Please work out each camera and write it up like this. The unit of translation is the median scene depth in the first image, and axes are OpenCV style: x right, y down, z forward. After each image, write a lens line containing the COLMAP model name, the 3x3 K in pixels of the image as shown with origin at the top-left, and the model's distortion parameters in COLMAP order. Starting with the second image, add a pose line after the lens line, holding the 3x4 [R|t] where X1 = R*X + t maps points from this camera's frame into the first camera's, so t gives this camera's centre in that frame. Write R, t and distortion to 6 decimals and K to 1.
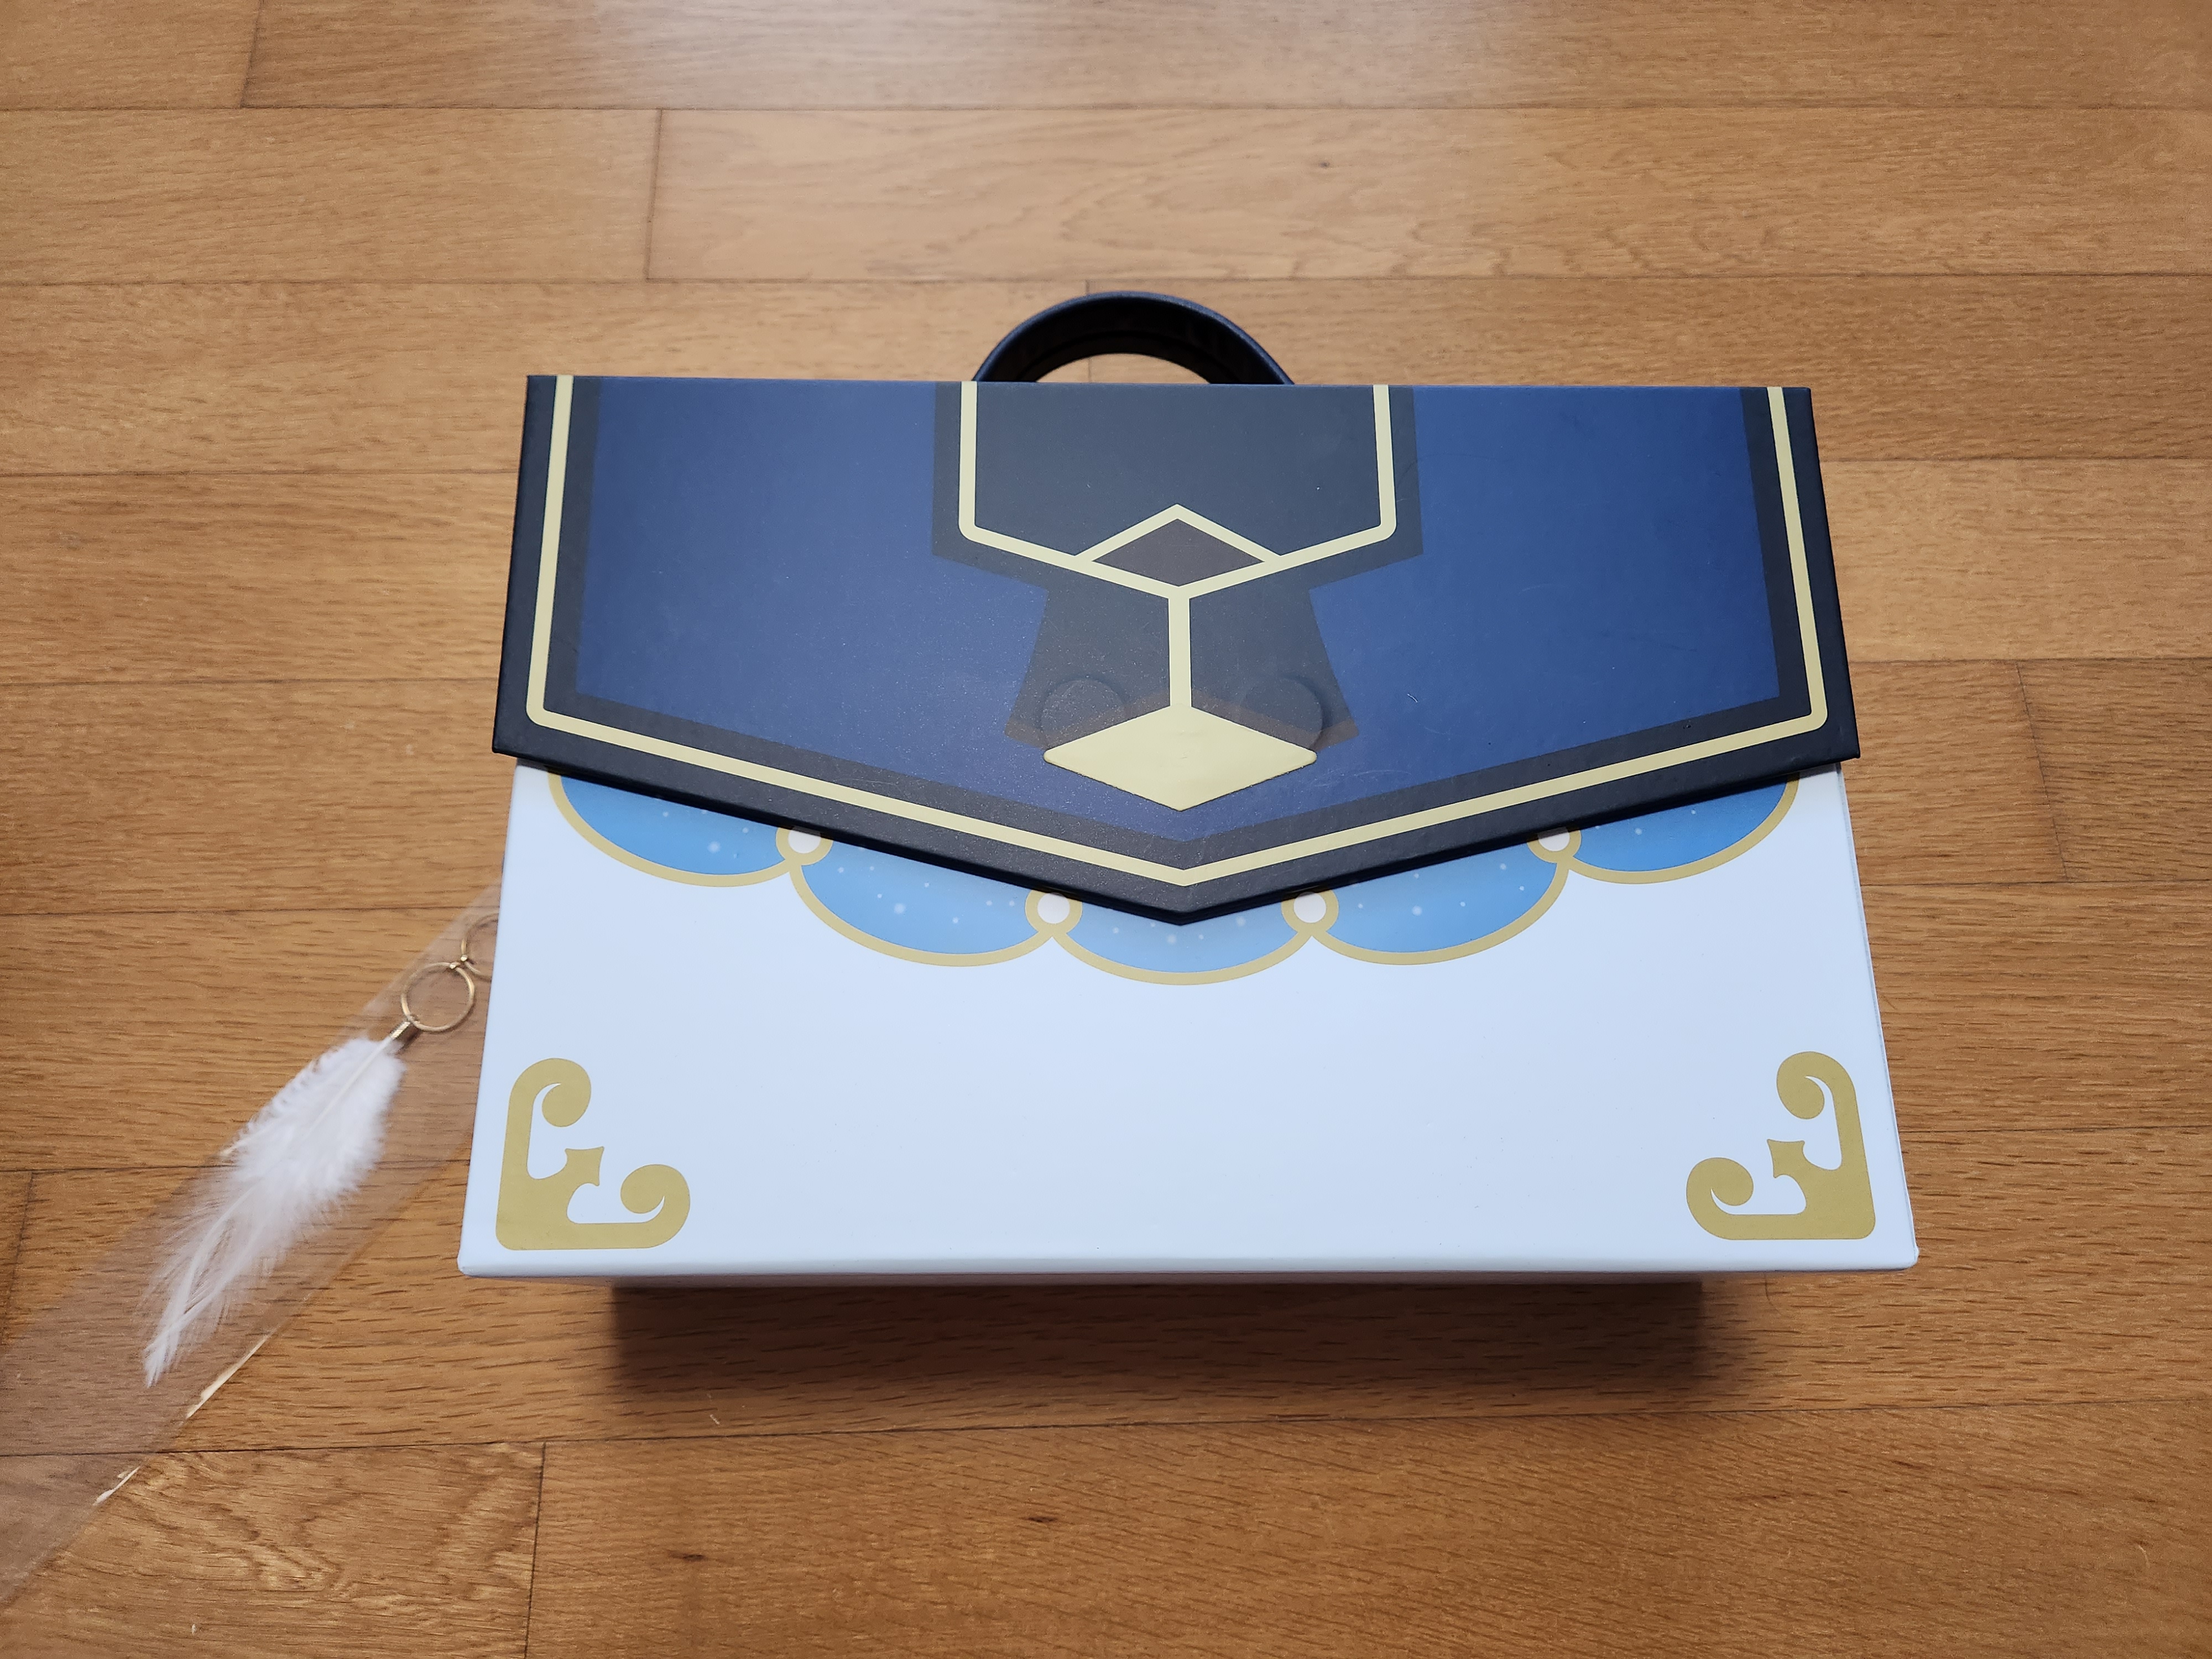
lens RADIAL K [[1528.2, 0, 1078.4], [0, 1528.2, 811.7], [0, 0, 1]] dist [0.052425, -0.060385]
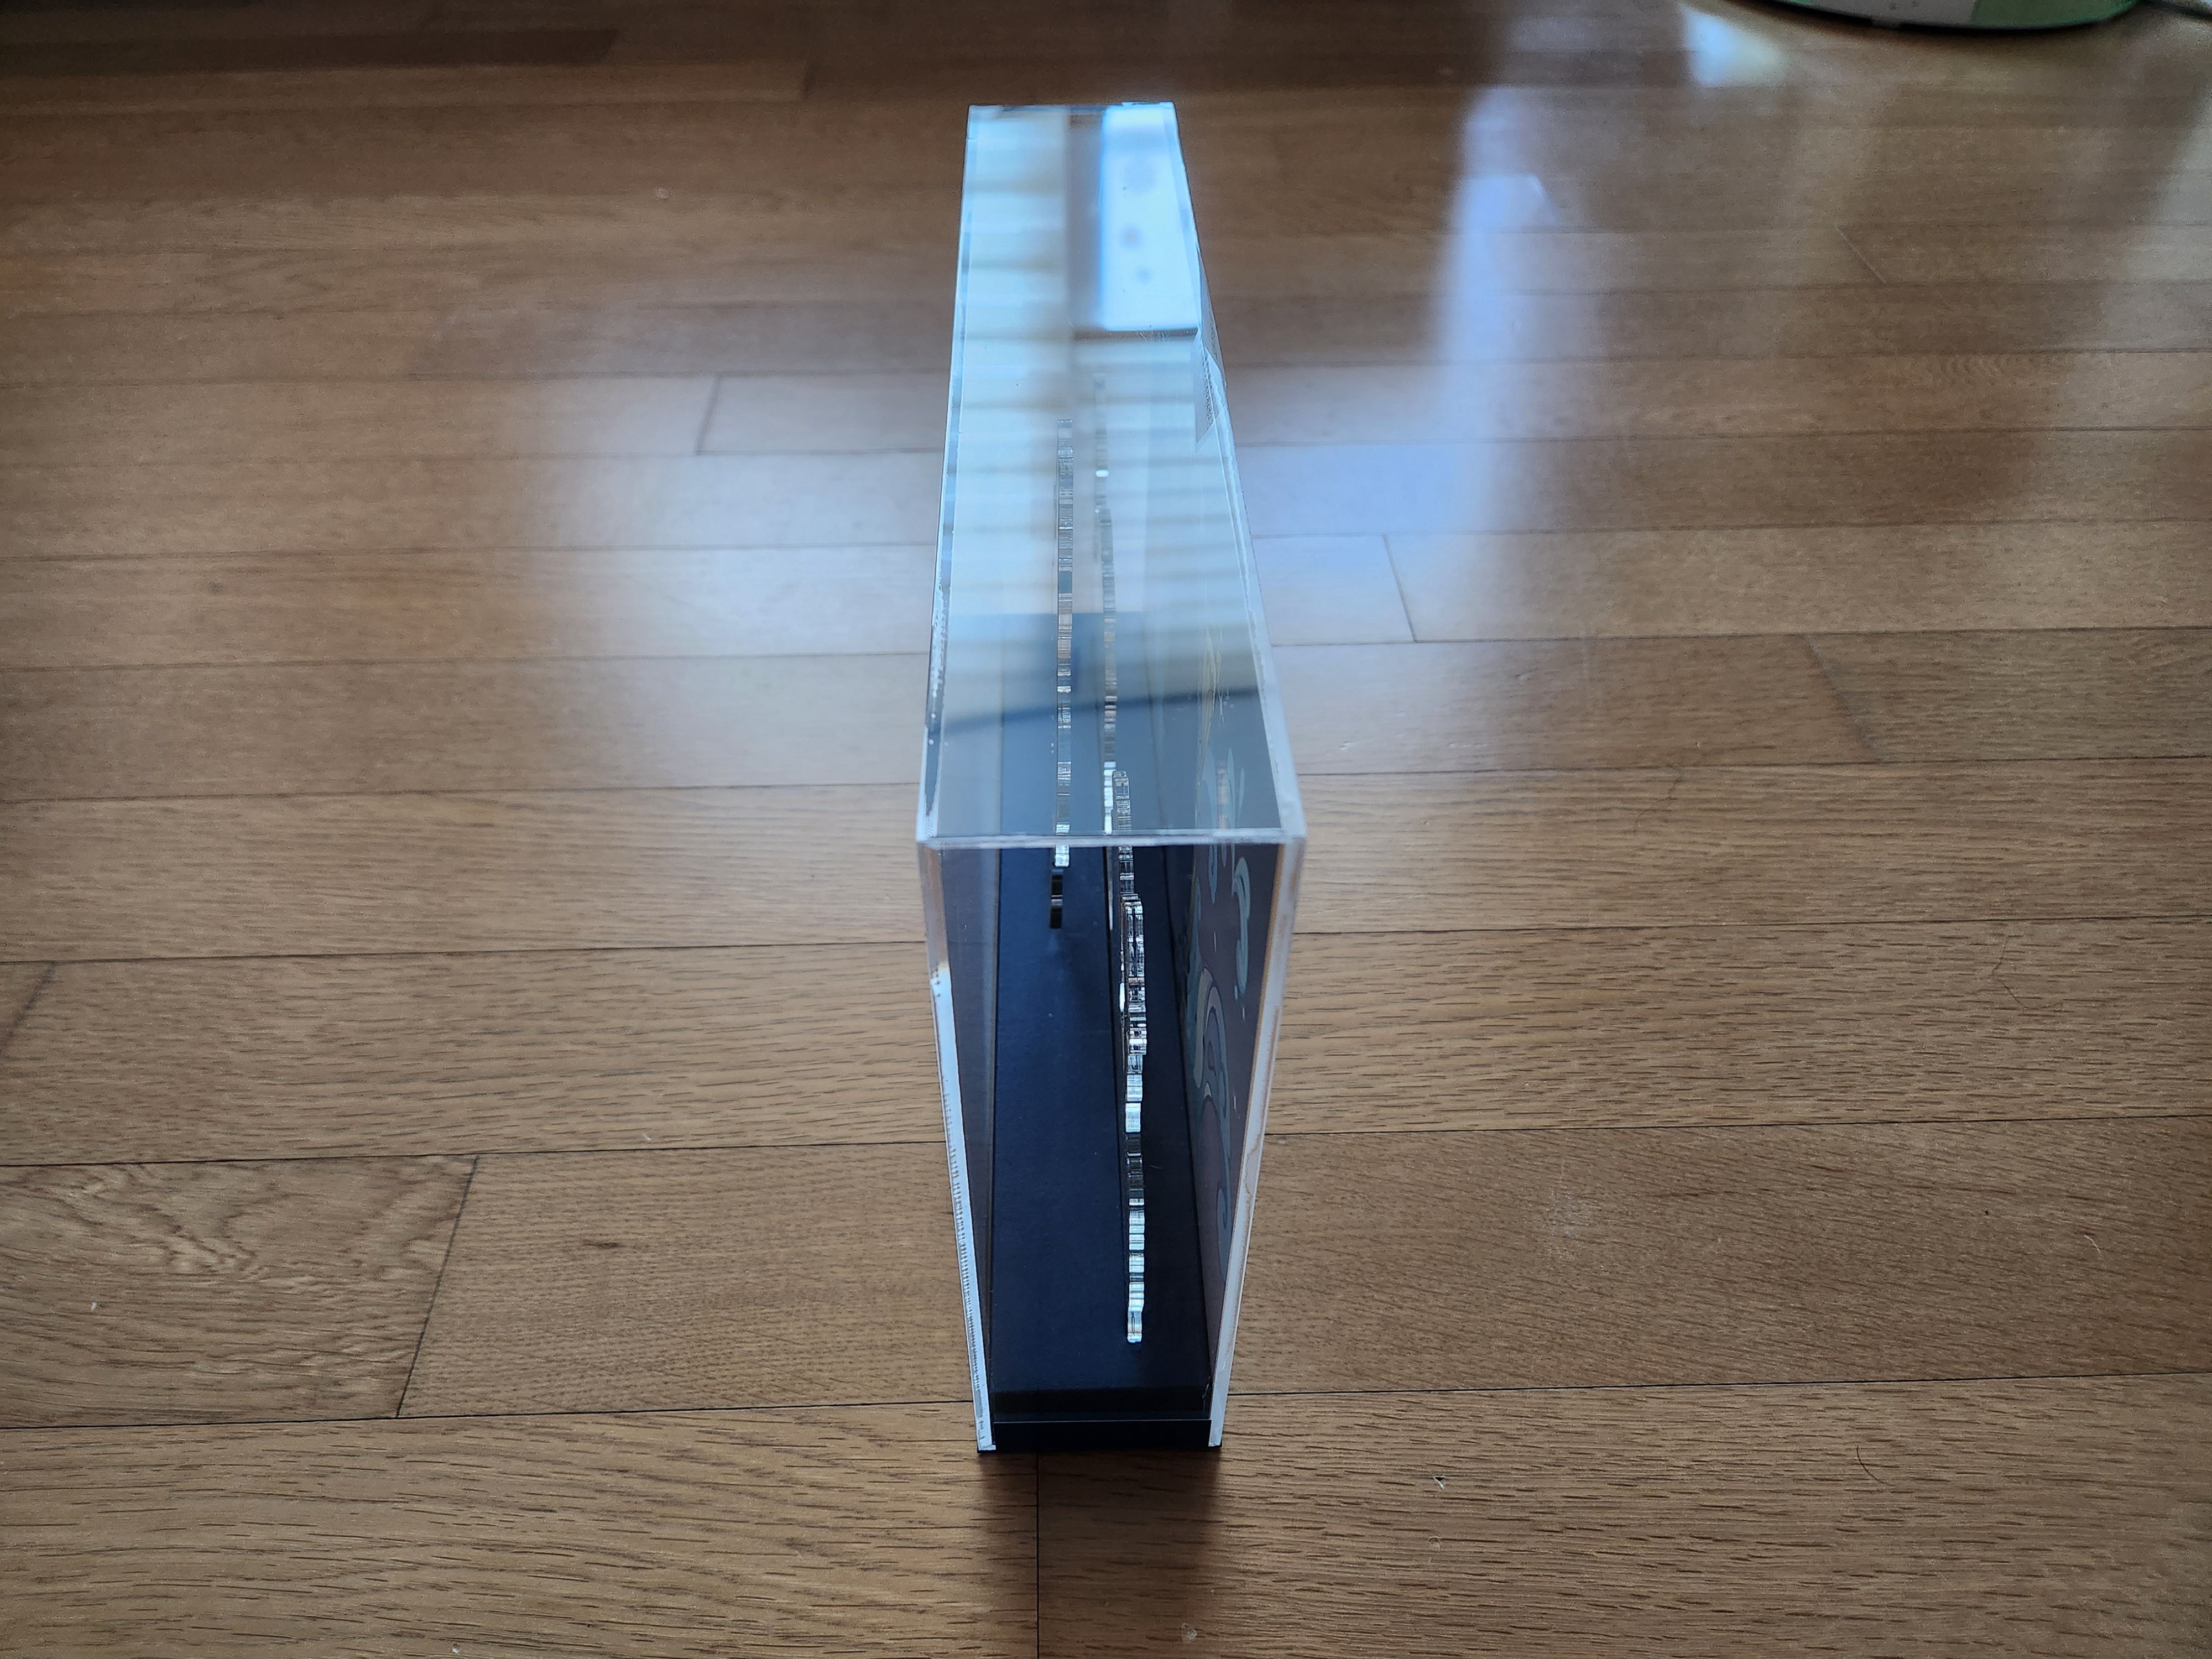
lens RADIAL K [[1528.2, 0, 1078.4], [0, 1528.2, 811.7], [0, 0, 1]] dist [0.052425, -0.060385]
pose [[0.999616, -0.022335, -0.016376, 0.074459], [0.012037, 0.882897, -0.469413, 0.686871], [0.024943, 0.469036, 0.882827, -0.002321]]
